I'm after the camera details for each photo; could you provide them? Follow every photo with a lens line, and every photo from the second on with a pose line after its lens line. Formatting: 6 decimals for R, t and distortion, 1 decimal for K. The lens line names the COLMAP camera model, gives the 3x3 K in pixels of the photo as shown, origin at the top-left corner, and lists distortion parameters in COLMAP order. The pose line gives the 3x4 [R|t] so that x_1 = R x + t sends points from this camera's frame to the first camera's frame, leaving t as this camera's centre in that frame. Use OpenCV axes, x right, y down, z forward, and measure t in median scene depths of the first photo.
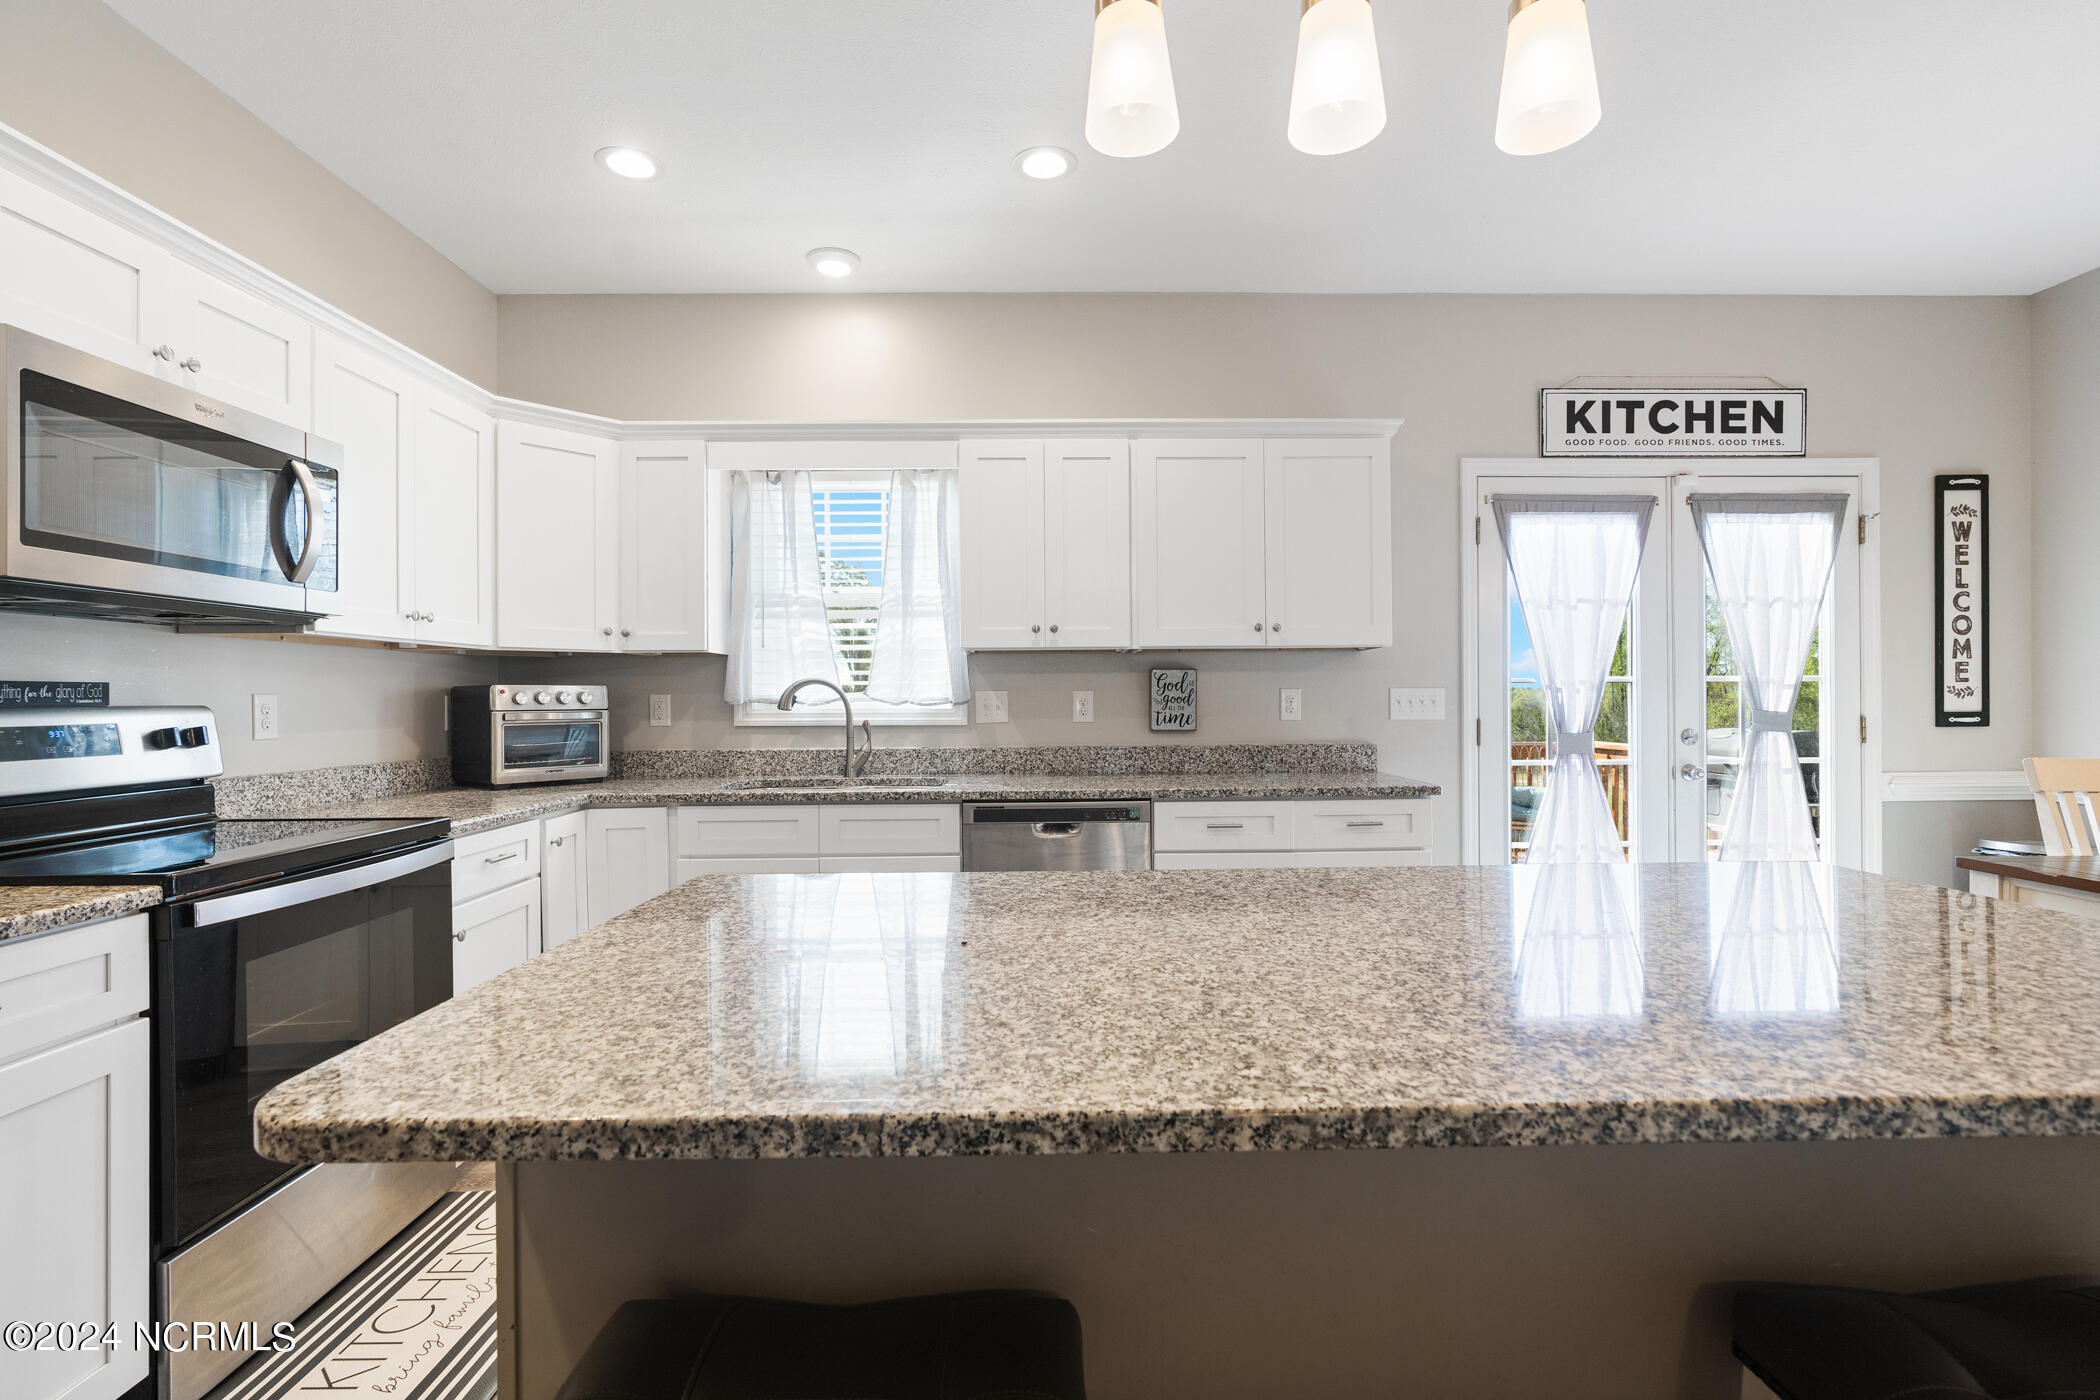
lens RADIAL K [[951.4, 0, 1050.0], [0, 951.4, 700.0], [0, 0, 1]] dist [-0.008281, 0.001300]
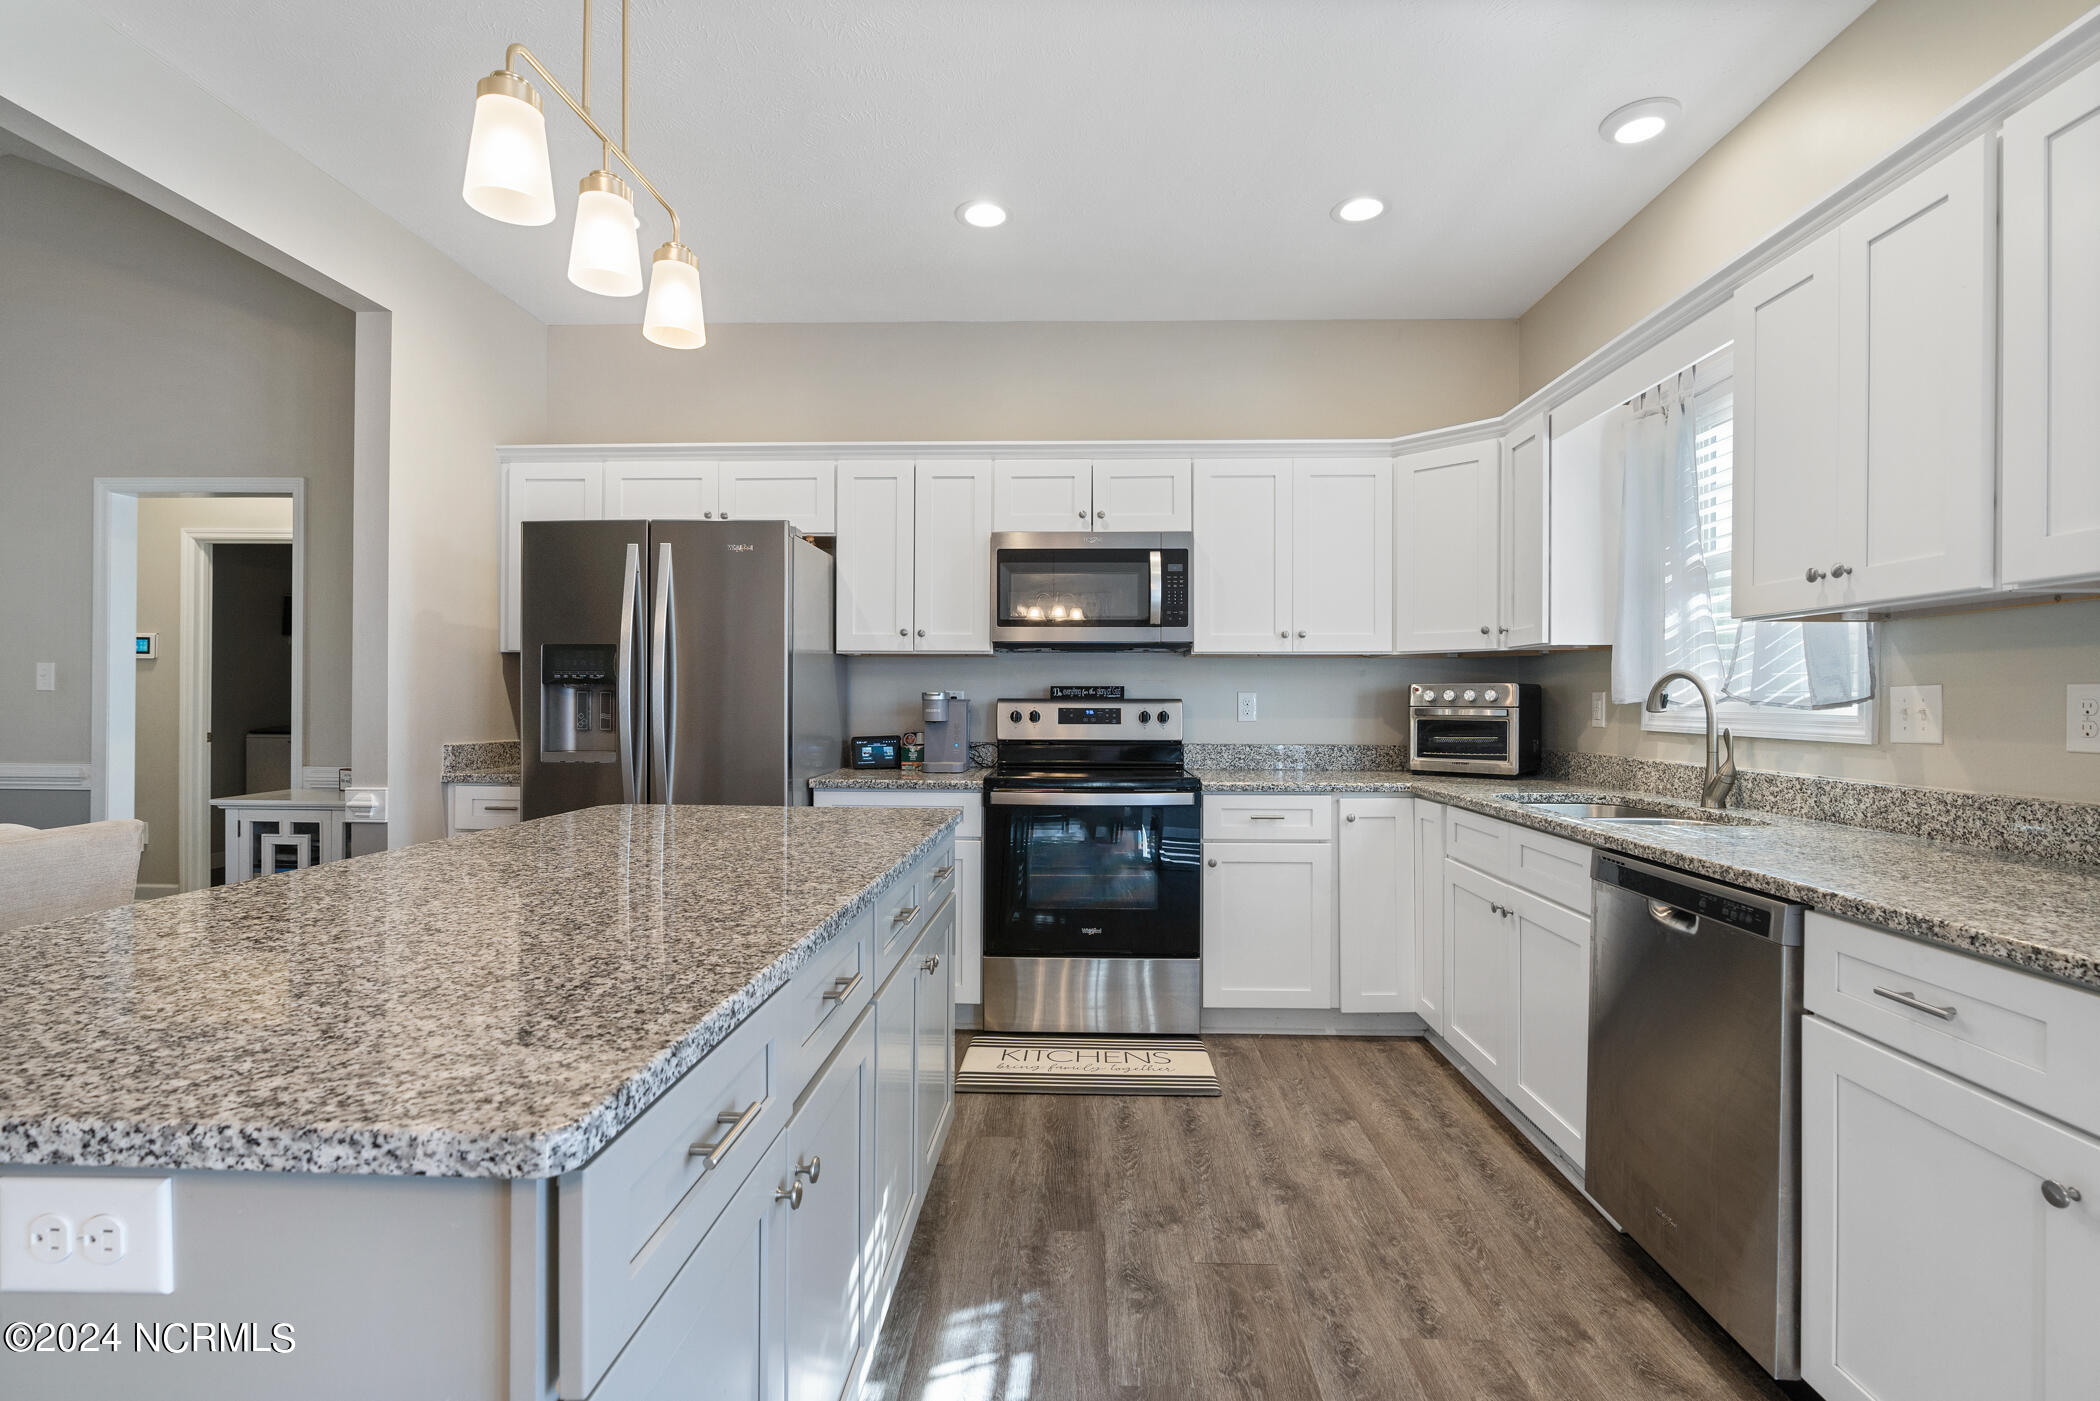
lens RADIAL K [[951.4, 0, 1050.0], [0, 951.4, 700.5], [0, 0, 1]] dist [-0.008281, 0.001300]
pose [[-0.049755, 0.007600, -0.998733, 0.597334], [-0.004477, 0.999959, 0.007832, -0.002718], [0.998751, 0.004861, -0.049719, 0.615890]]
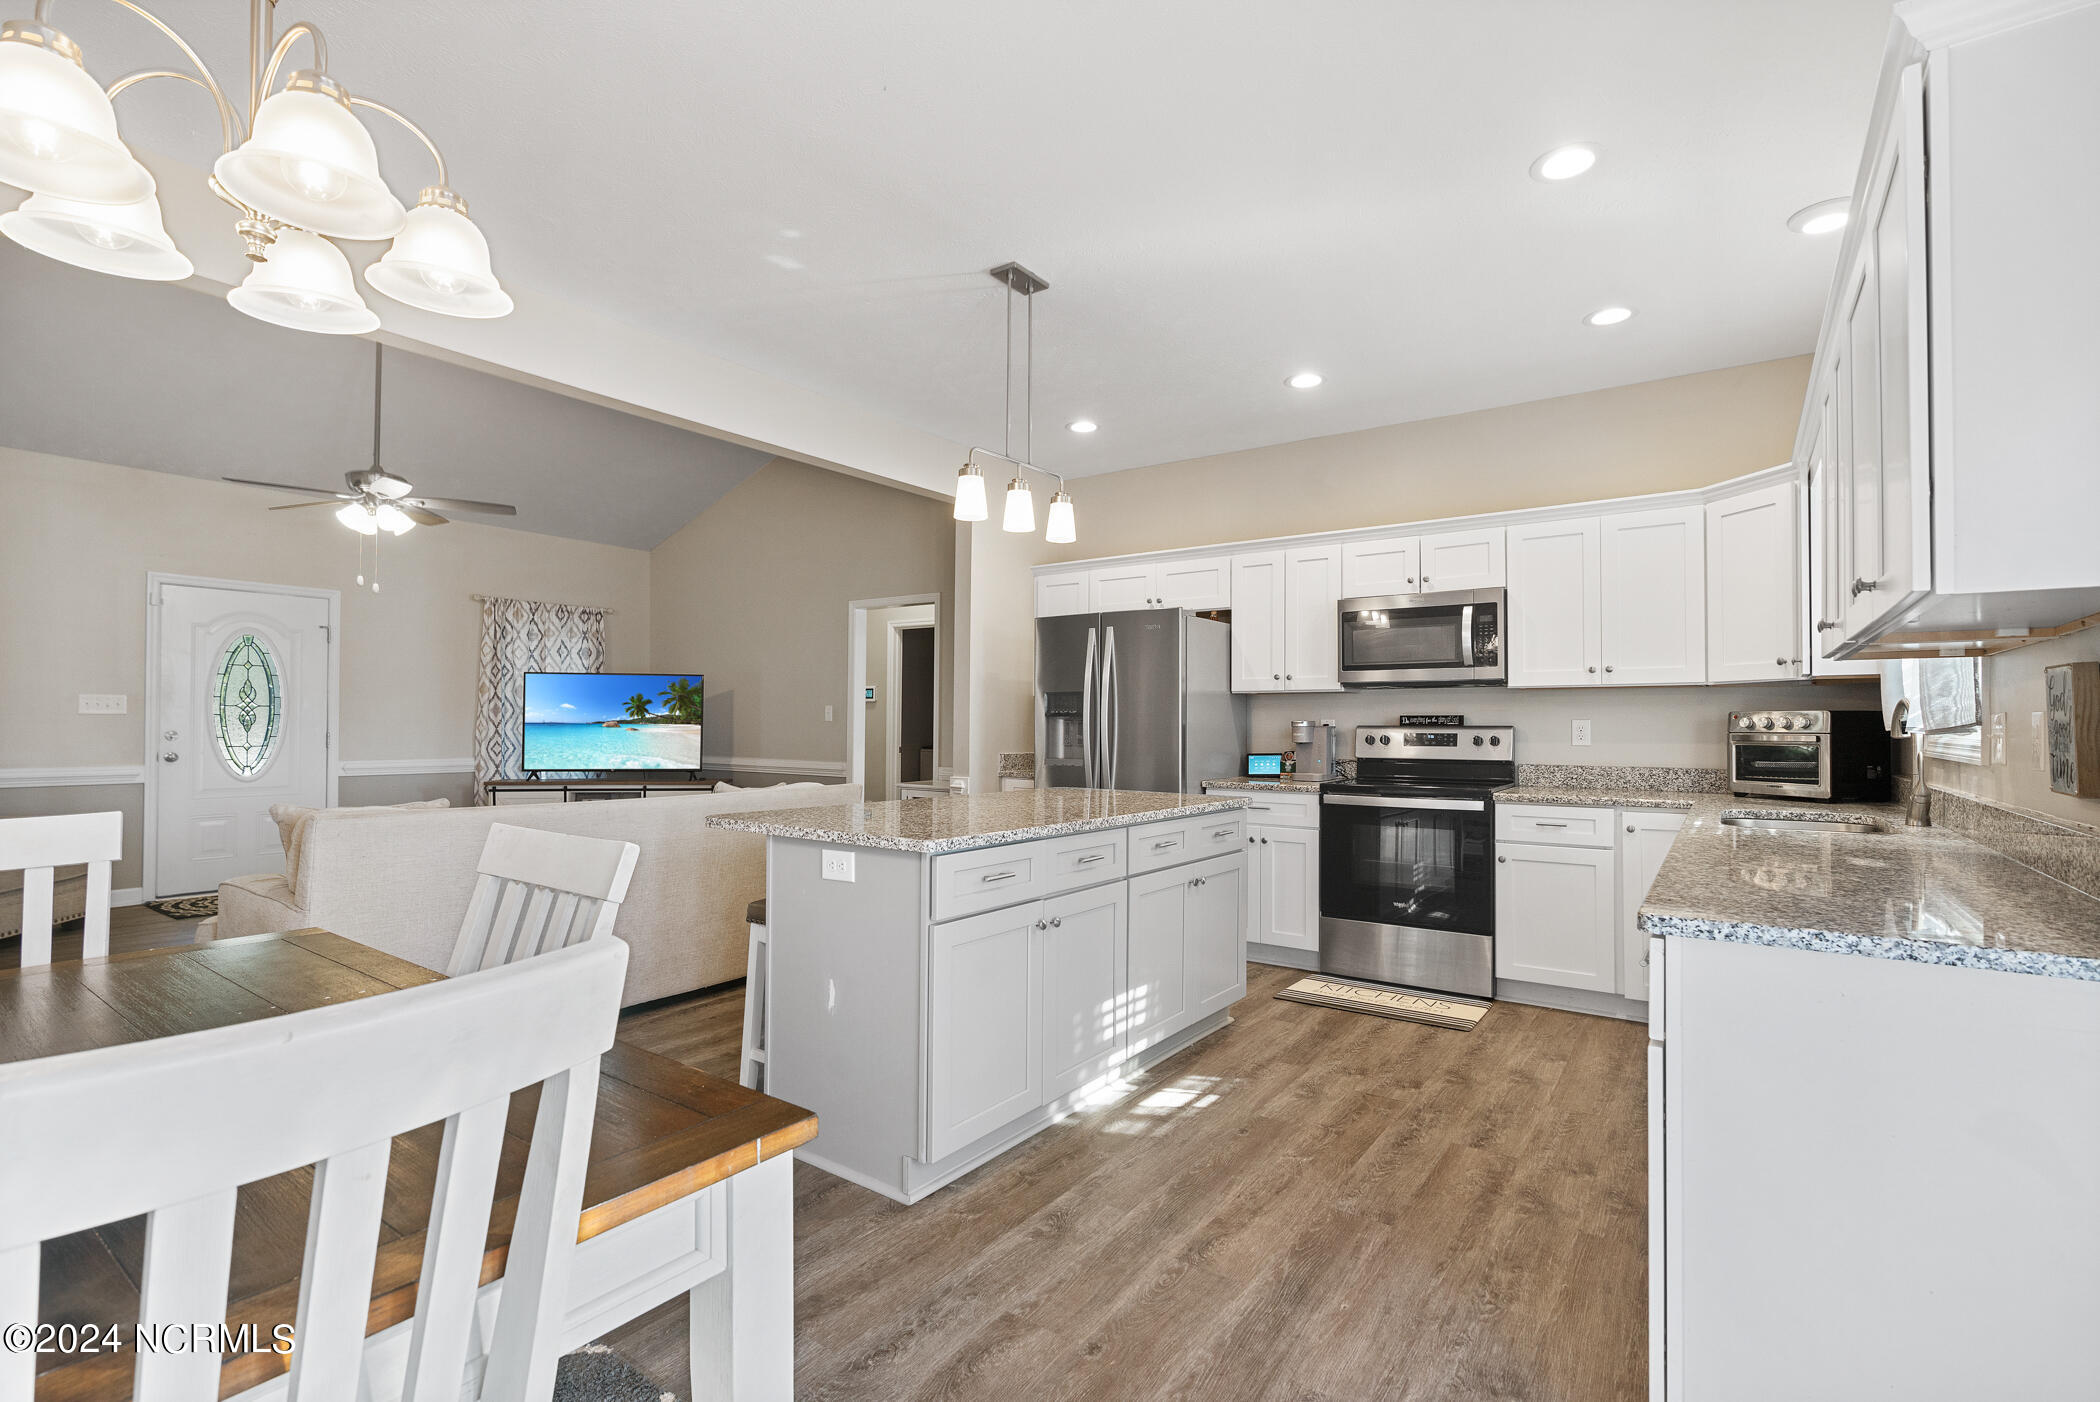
lens RADIAL K [[951.4, 0, 1050.0], [0, 951.4, 701.0], [0, 0, 1]] dist [-0.008281, 0.001300]
pose [[-0.593326, -0.015299, -0.804817, 0.944960], [-0.000208, 0.999822, -0.018852, -0.006199], [0.804962, -0.011018, -0.593224, 1.017546]]
